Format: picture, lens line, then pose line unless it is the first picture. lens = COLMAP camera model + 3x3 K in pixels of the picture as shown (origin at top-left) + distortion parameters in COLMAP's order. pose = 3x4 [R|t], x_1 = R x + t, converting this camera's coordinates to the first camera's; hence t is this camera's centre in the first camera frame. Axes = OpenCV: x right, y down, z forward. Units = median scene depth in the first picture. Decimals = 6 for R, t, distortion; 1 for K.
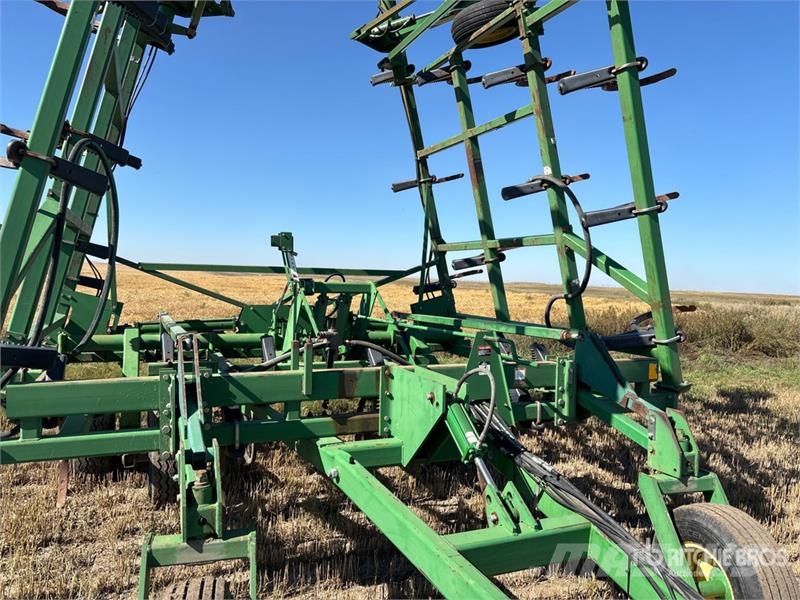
lens RADIAL K [[615.3, 0, 388.3], [0, 615.3, 299.1], [0, 0, 1]] dist [0.050811, -0.066889]
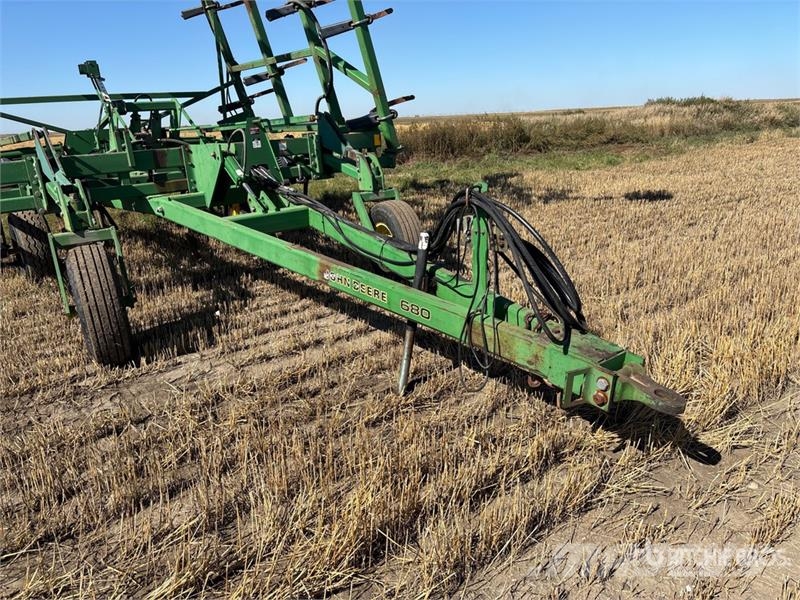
lens RADIAL K [[628.7, 0, 400.9], [0, 628.7, 313.3], [0, 0, 1]] dist [0.044644, -0.048971]
pose [[0.961036, -0.160313, 0.225188, 0.069346], [0.096370, 0.957850, 0.270622, 0.107270], [-0.259081, -0.238376, 0.935978, -0.527900]]
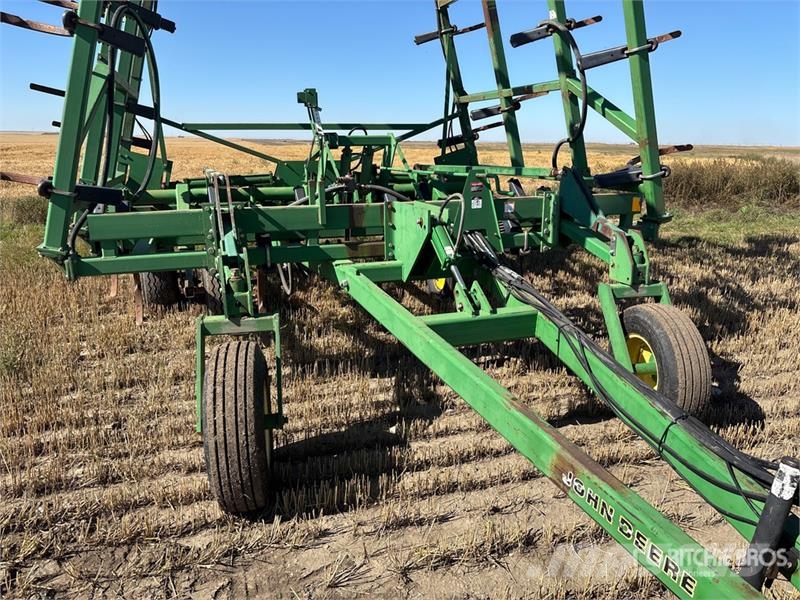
lens RADIAL K [[615.3, 0, 388.3], [0, 615.3, 299.1], [0, 0, 1]] dist [0.050811, -0.066889]
pose [[0.996158, -0.011228, -0.086851, 0.076115], [0.029208, 0.977558, 0.208631, 0.037005], [0.082560, -0.210366, 0.974130, -0.153234]]
